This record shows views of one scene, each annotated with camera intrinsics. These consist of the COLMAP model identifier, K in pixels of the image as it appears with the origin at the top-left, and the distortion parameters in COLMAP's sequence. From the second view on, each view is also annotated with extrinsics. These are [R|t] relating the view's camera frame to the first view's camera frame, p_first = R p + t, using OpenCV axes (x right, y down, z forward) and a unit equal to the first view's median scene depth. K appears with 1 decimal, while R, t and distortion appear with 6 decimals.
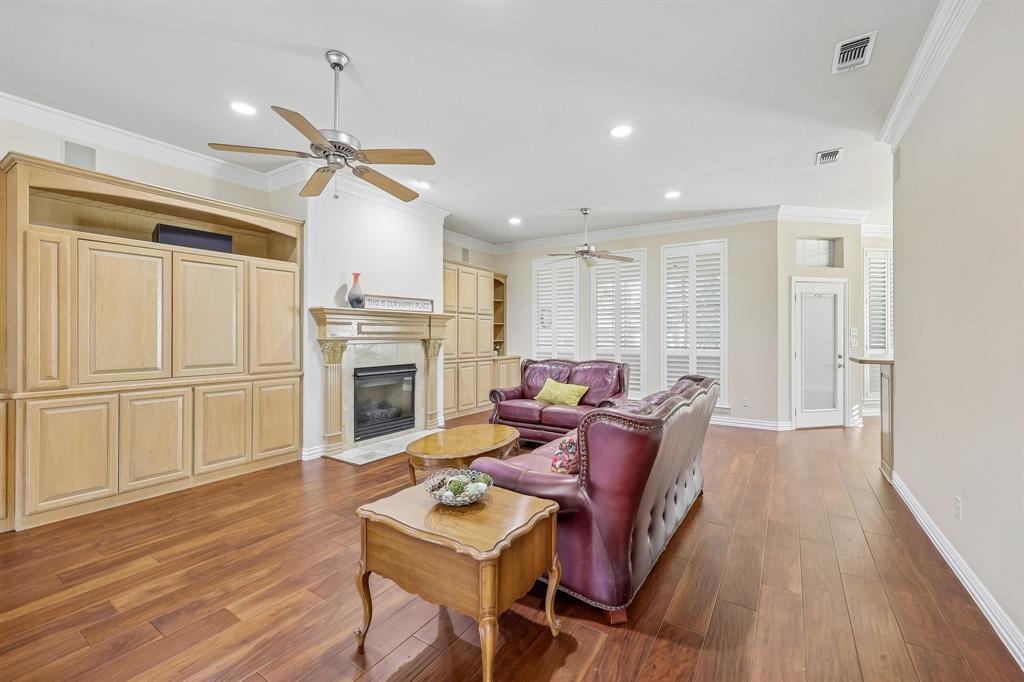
lens RADIAL K [[421.7, 0, 508.9], [0, 421.7, 335.8], [0, 0, 1]] dist [-0.000973, 0.000021]
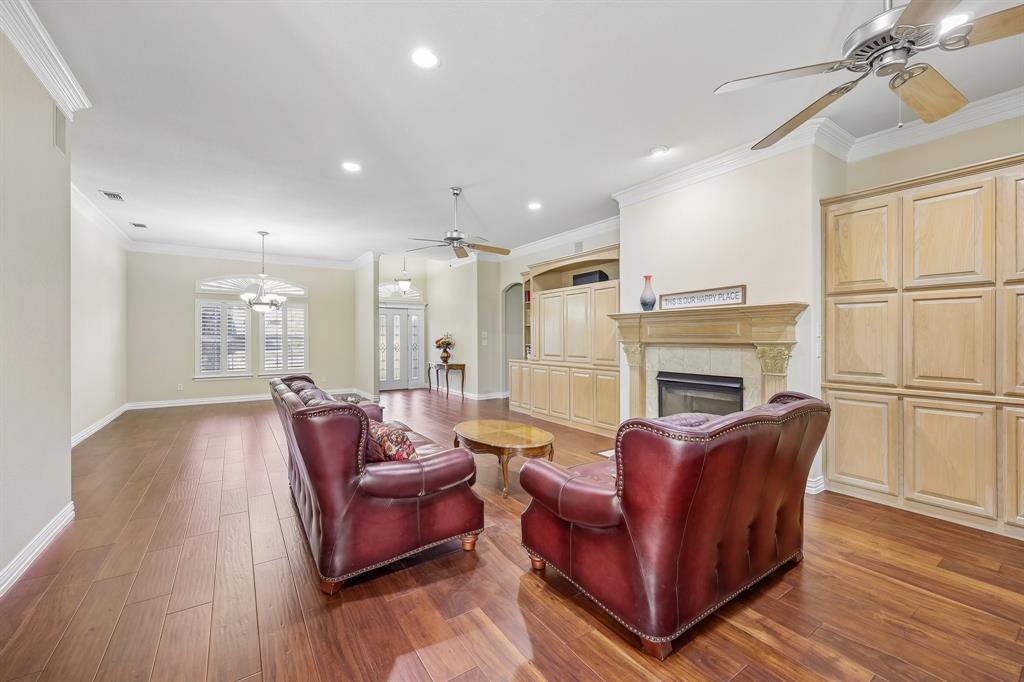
lens RADIAL K [[420.0, 0, 514.2], [0, 420.0, 338.7], [0, 0, 1]] dist [0.000620, -0.000003]
pose [[-0.387598, 0.001854, -0.921827, 0.624681], [-0.000590, 0.999997, 0.002259, -0.001258], [0.921828, 0.001420, -0.387595, 1.002228]]
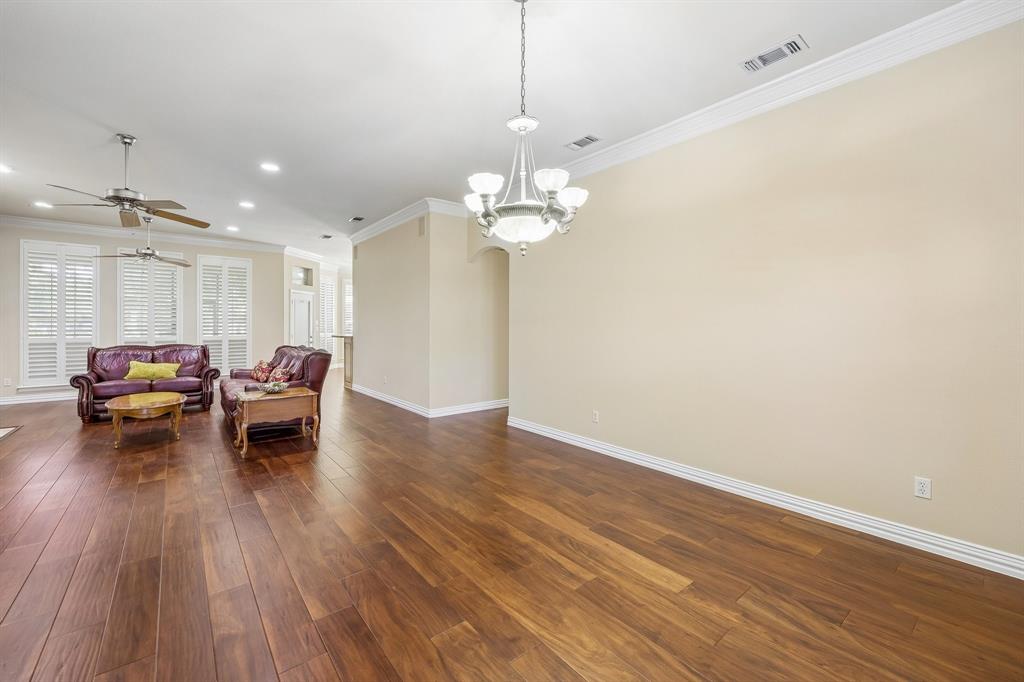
lens RADIAL K [[421.3, 0, 512.6], [0, 421.3, 328.3], [0, 0, 1]] dist [-0.000404, -0.000091]
pose [[0.304991, -0.007269, 0.952328, -0.719376], [-0.000143, 0.999971, 0.007679, -0.000647], [-0.952355, -0.002478, 0.304981, -0.378057]]
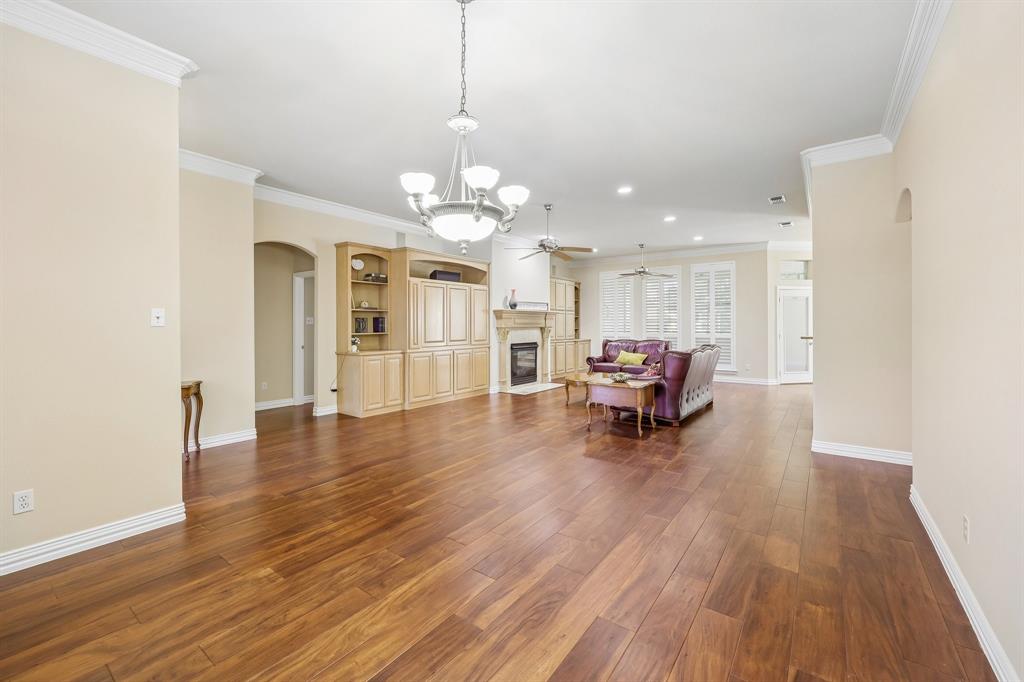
lens RADIAL K [[416.8, 0, 511.2], [0, 416.8, 329.0], [0, 0, 1]] dist [0.000910, -0.000093]
pose [[0.998150, -0.003987, -0.060667, -0.243483], [0.004499, 0.999955, 0.008303, 0.001084], [0.060631, -0.008561, 0.998124, -0.673371]]
